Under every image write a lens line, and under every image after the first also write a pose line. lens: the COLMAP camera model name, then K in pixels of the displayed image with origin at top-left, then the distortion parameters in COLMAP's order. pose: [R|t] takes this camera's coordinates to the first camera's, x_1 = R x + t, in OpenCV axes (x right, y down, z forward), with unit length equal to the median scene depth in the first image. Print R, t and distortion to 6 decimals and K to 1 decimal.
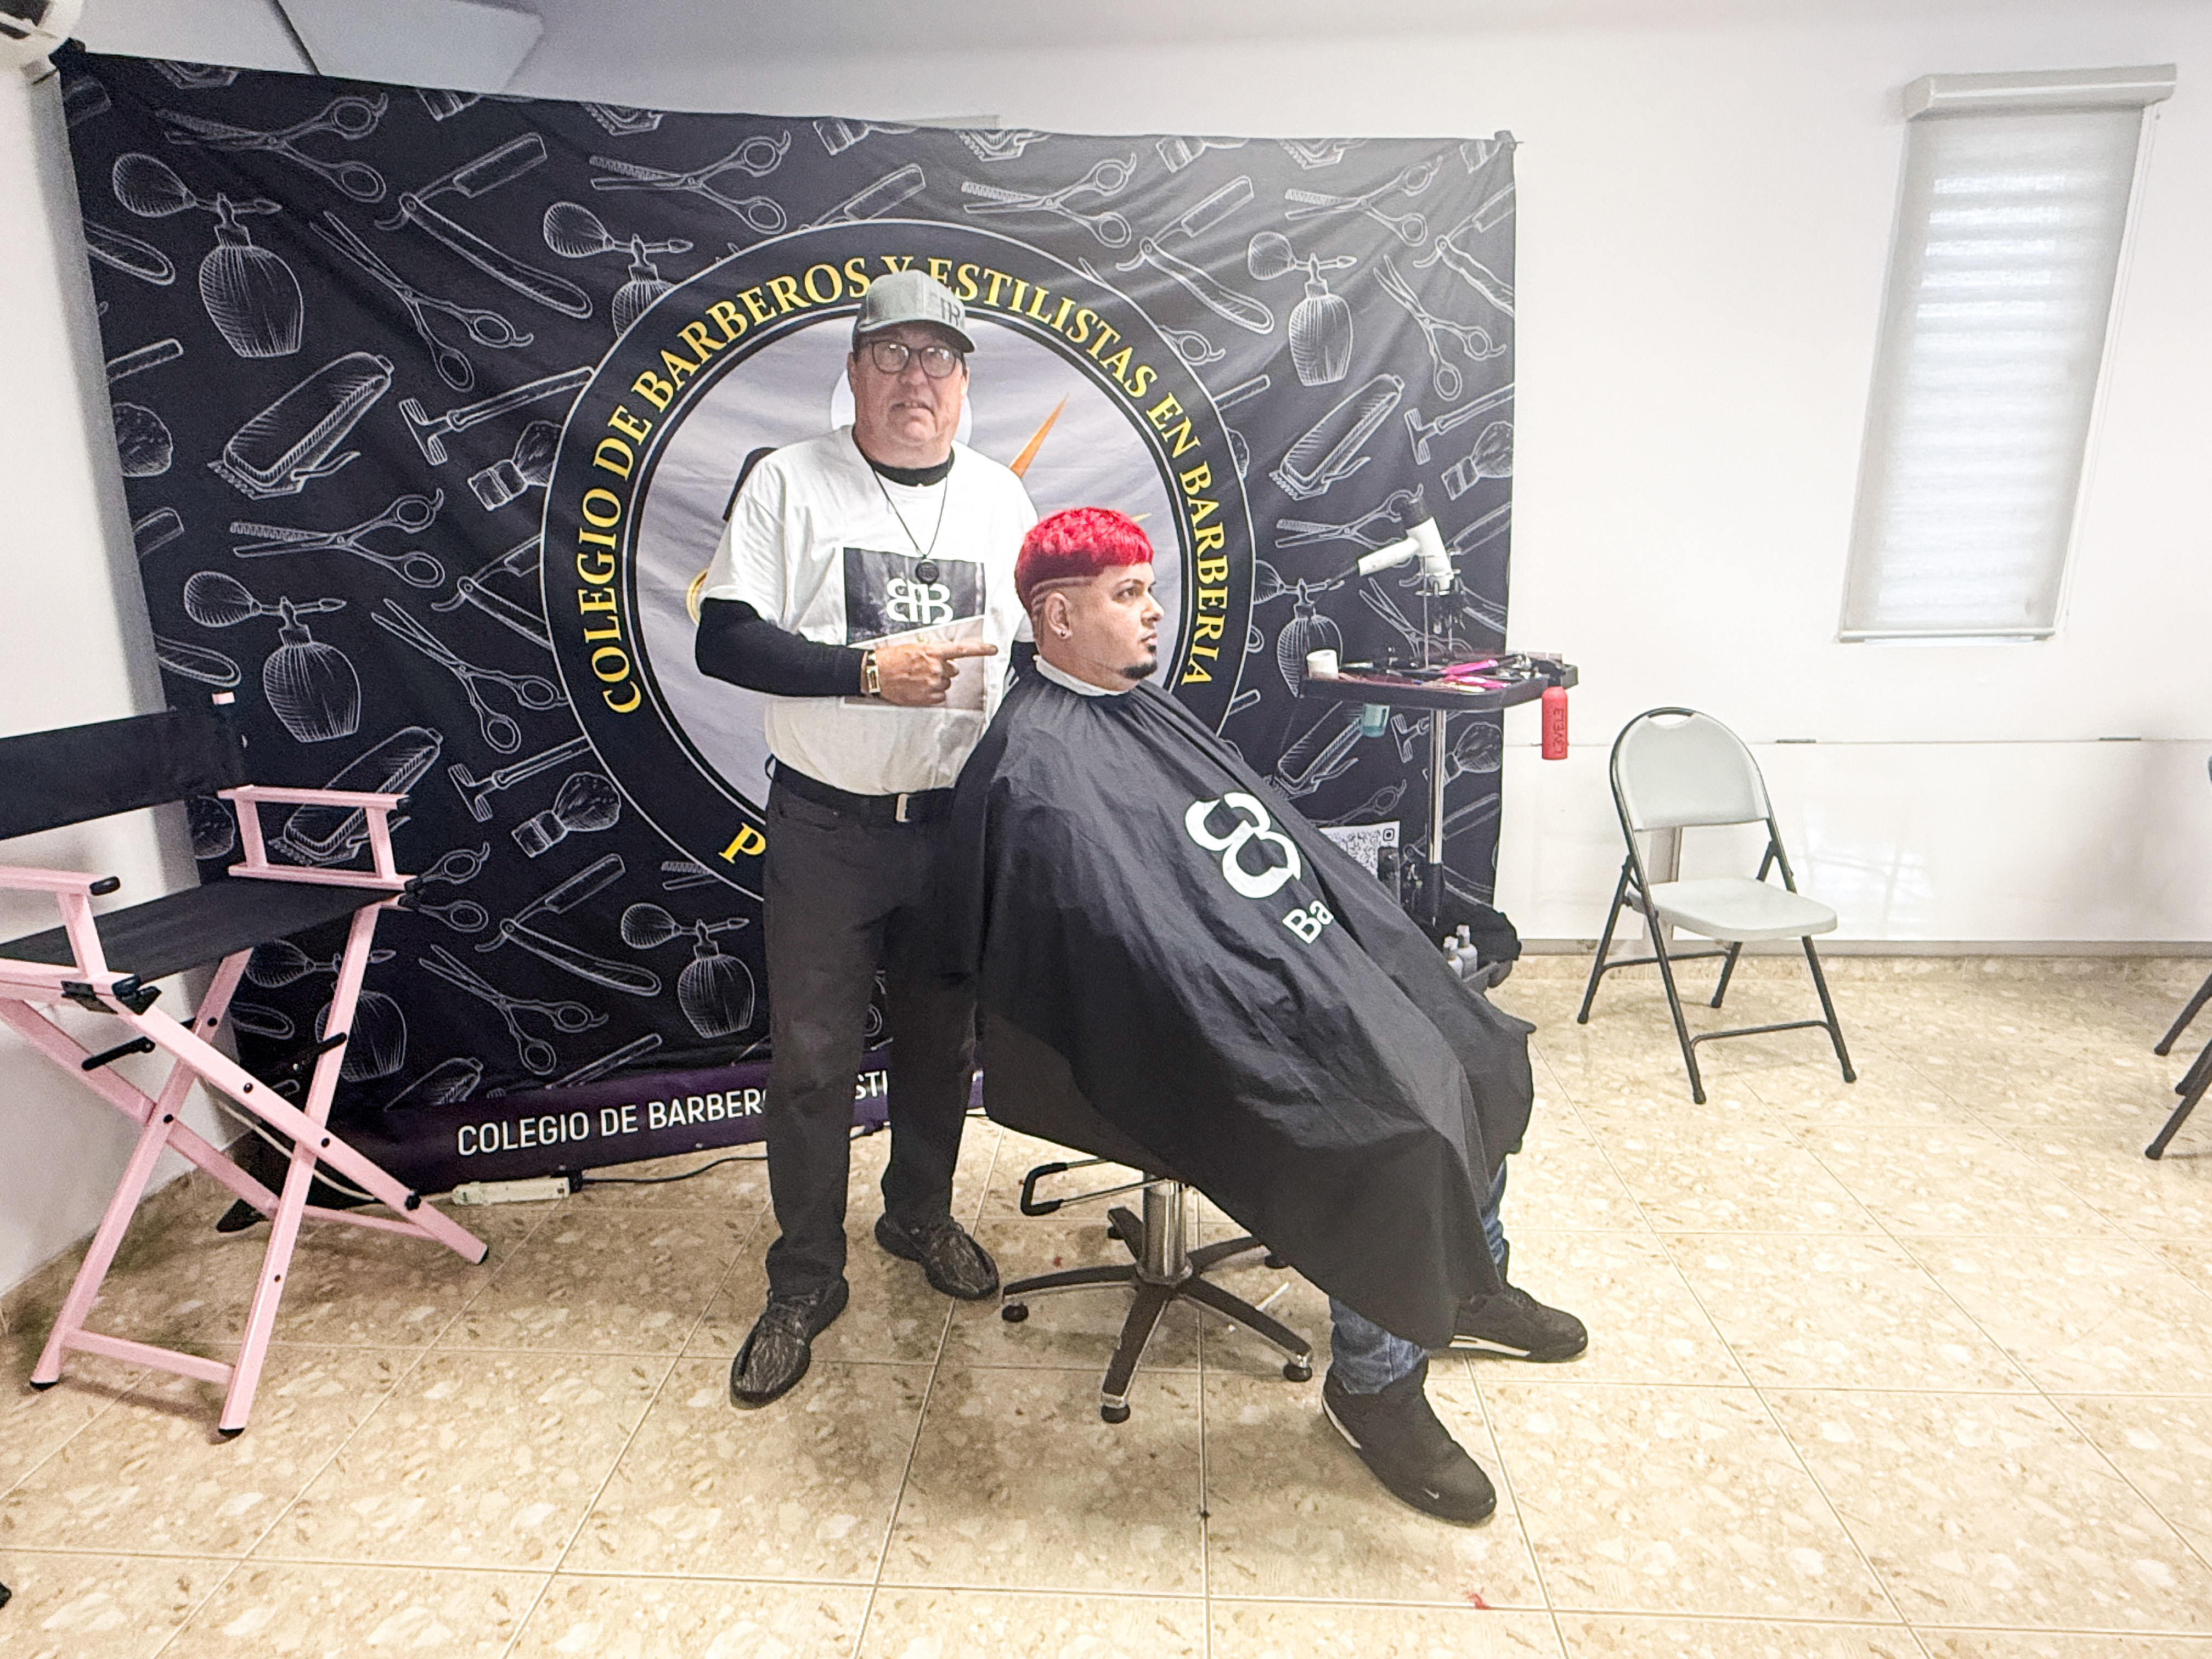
lens RADIAL K [[1279.2, 0, 1103.9], [0, 1279.2, 808.6], [0, 0, 1]] dist [-0.000027, 0.000947]
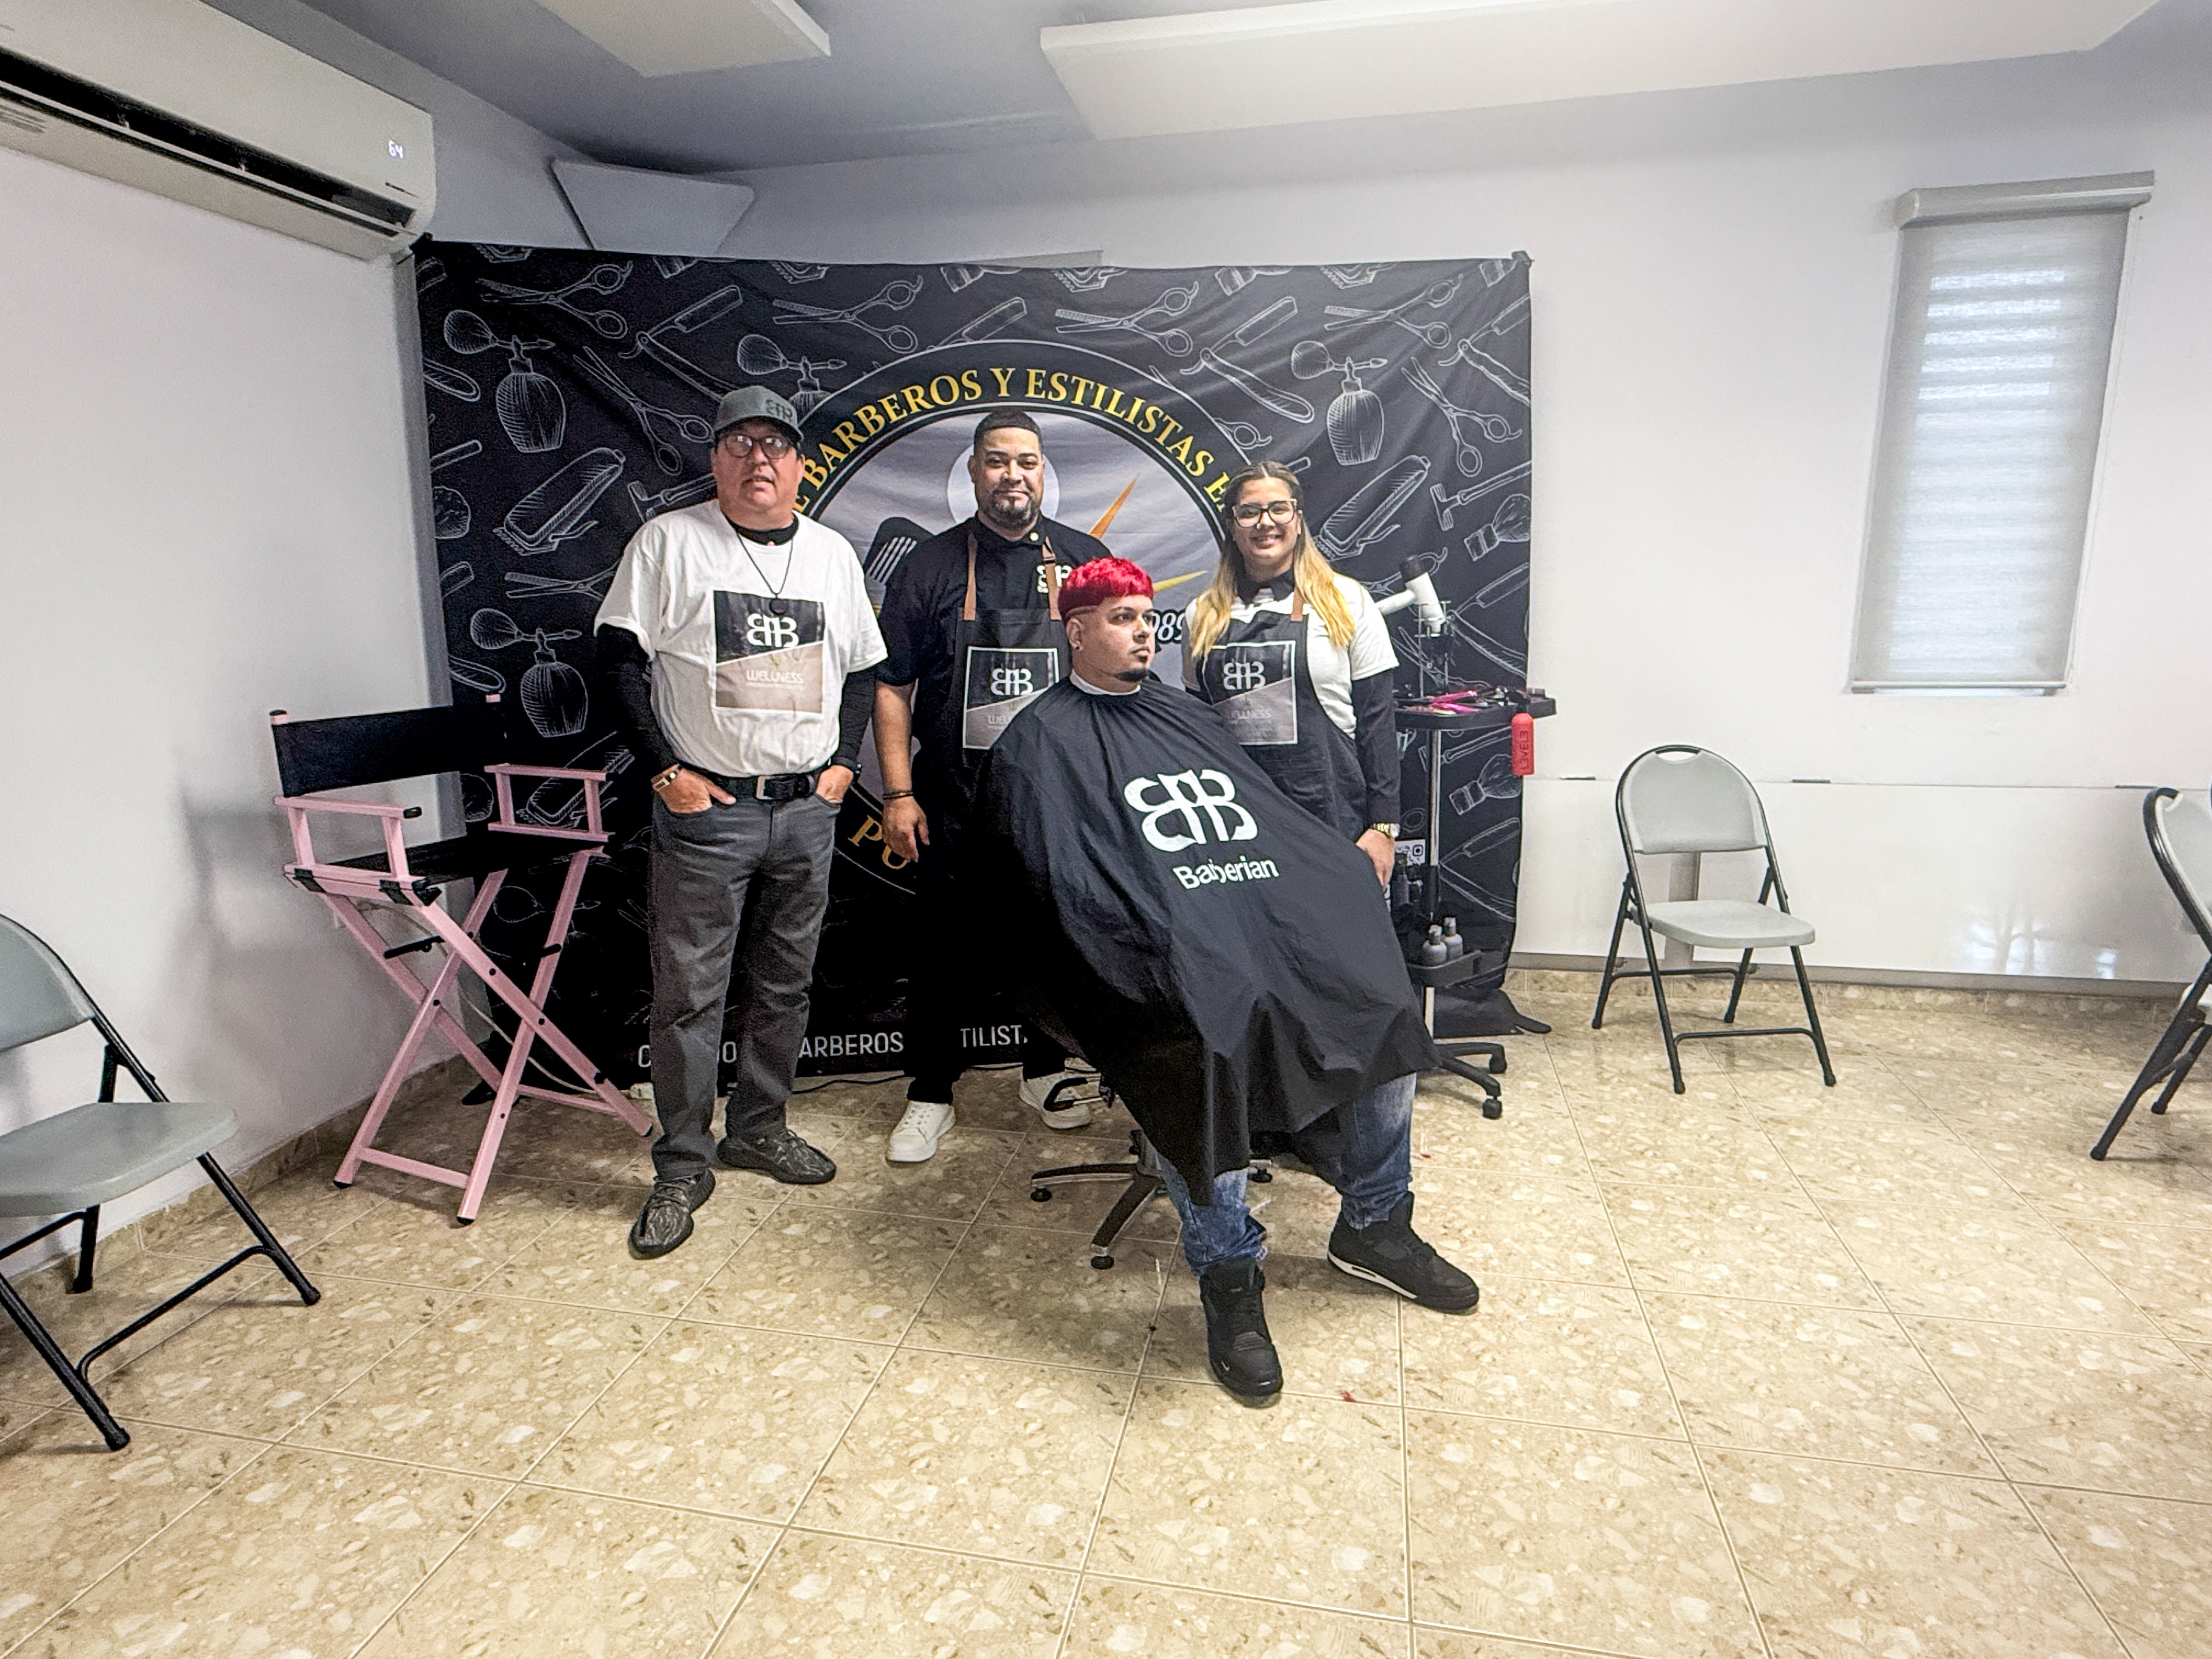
lens RADIAL K [[1279.2, 0, 1103.9], [0, 1279.2, 808.6], [0, 0, 1]] dist [-0.000027, 0.000947]
pose [[0.988515, 0.030584, -0.147995, 0.134482], [-0.038937, 0.997788, -0.053879, 0.065887], [0.146020, 0.059023, 0.987519, -0.204289]]
